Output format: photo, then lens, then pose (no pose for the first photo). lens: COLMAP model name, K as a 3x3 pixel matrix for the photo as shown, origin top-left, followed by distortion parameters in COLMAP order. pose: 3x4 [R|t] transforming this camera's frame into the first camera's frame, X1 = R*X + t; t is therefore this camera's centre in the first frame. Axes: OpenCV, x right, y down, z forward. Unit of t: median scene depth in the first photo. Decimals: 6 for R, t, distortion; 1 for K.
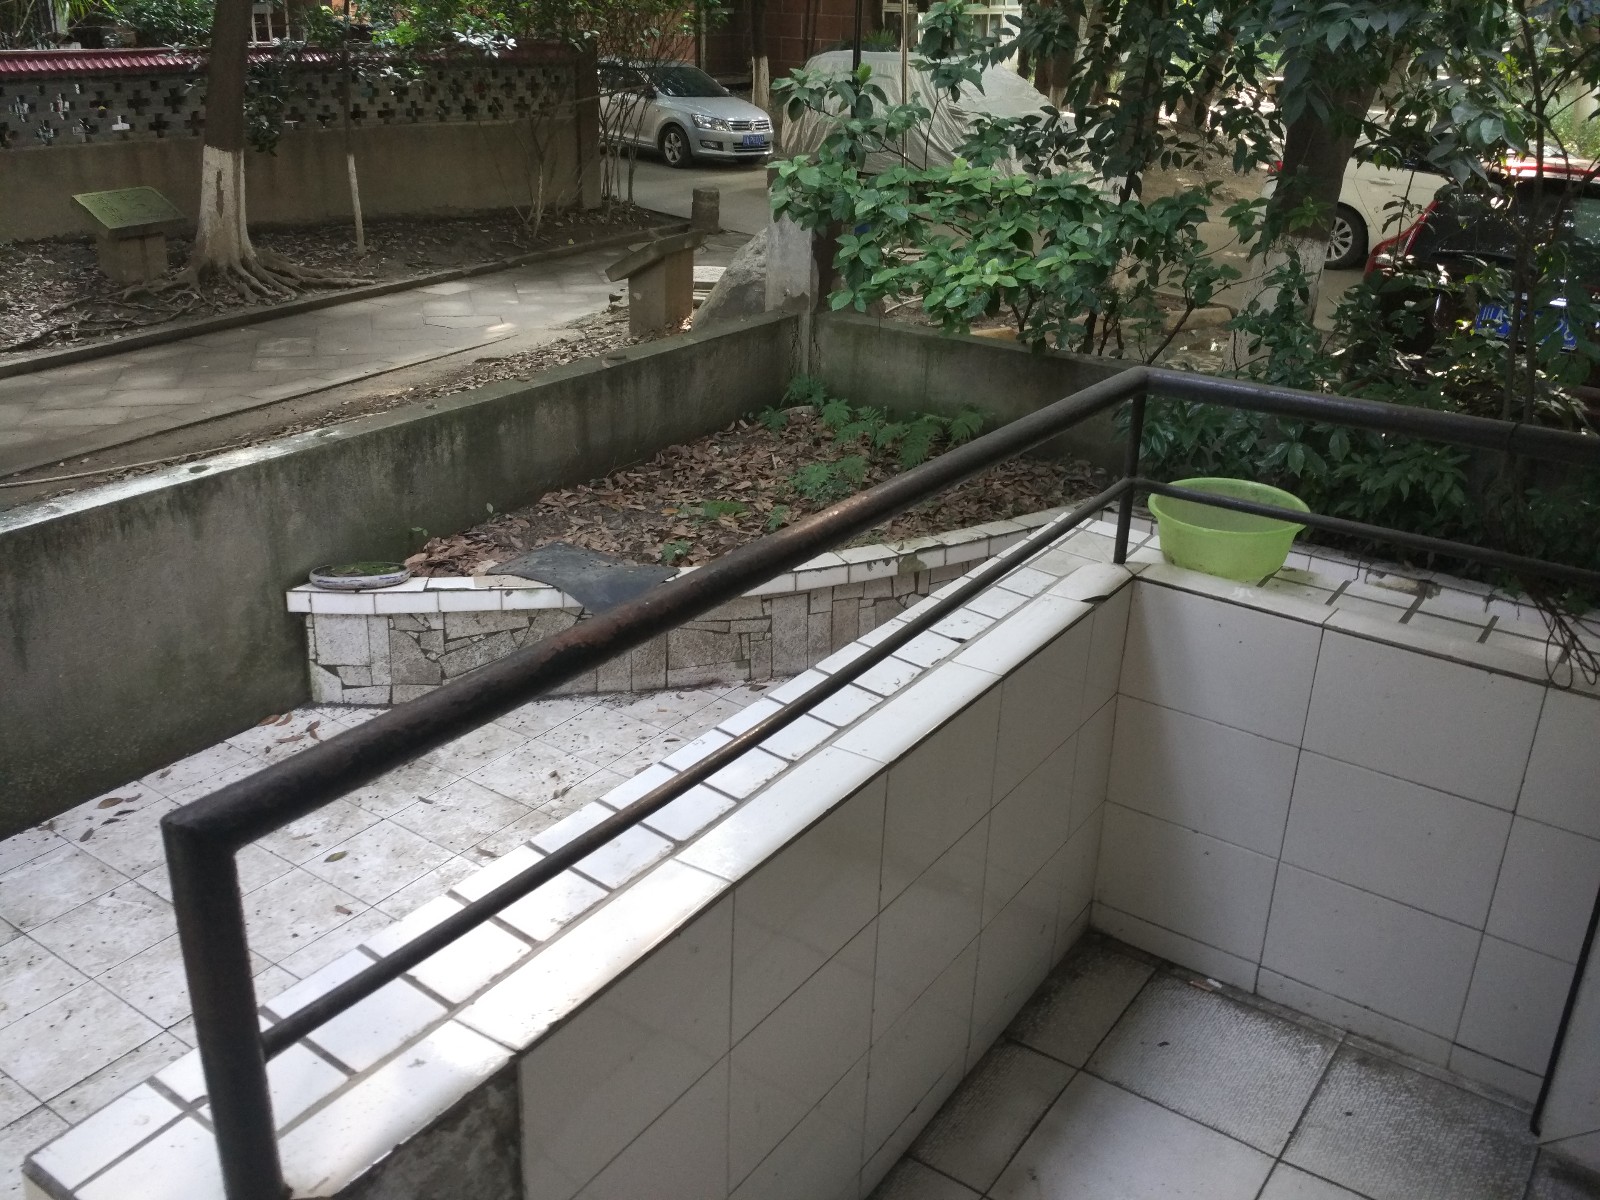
lens RADIAL K [[1435.5, 0, 798.8], [0, 1435.5, 598.7], [0, 0, 1]] dist [0.004934, -0.015327]
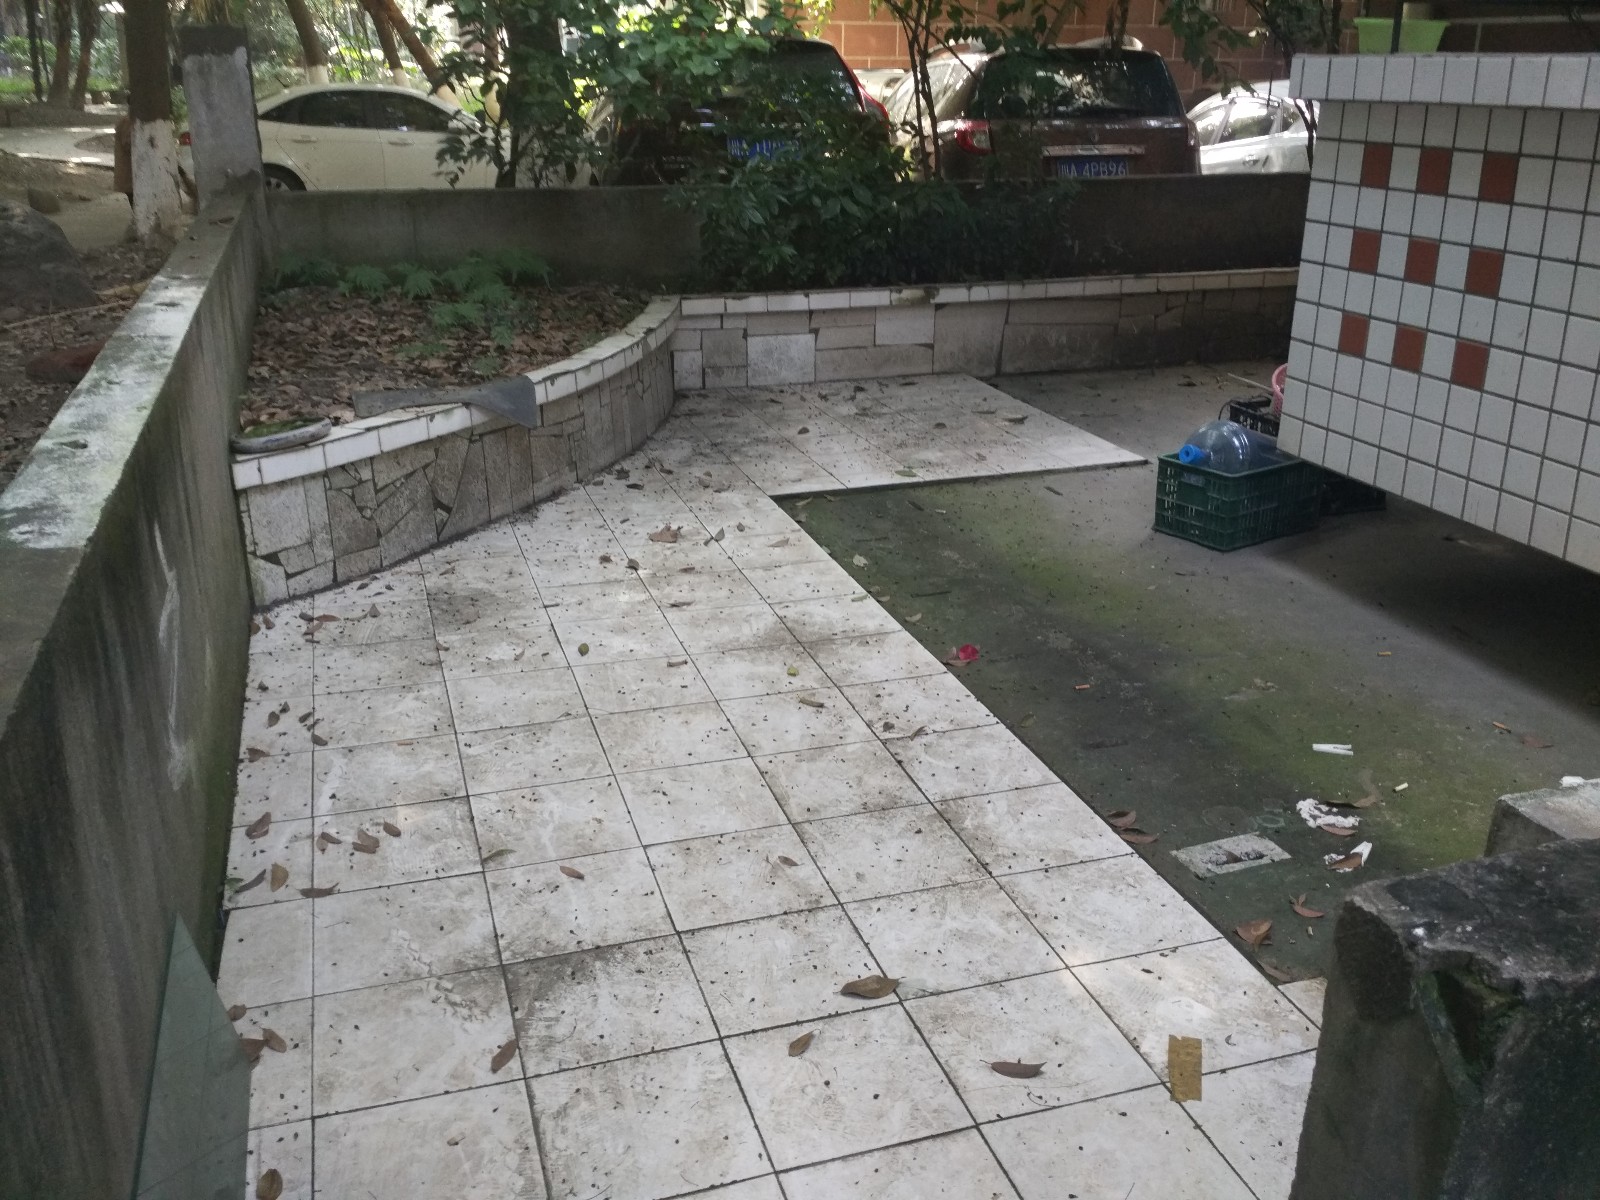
lens RADIAL K [[1435.5, 0, 802.3], [0, 1435.5, 599.1], [0, 0, 1]] dist [0.004934, -0.015327]
pose [[0.609702, -0.294562, 0.735865, -0.754379], [0.319789, 0.940885, 0.111669, 0.076576], [-0.725258, 0.167236, 0.667857, 0.235647]]
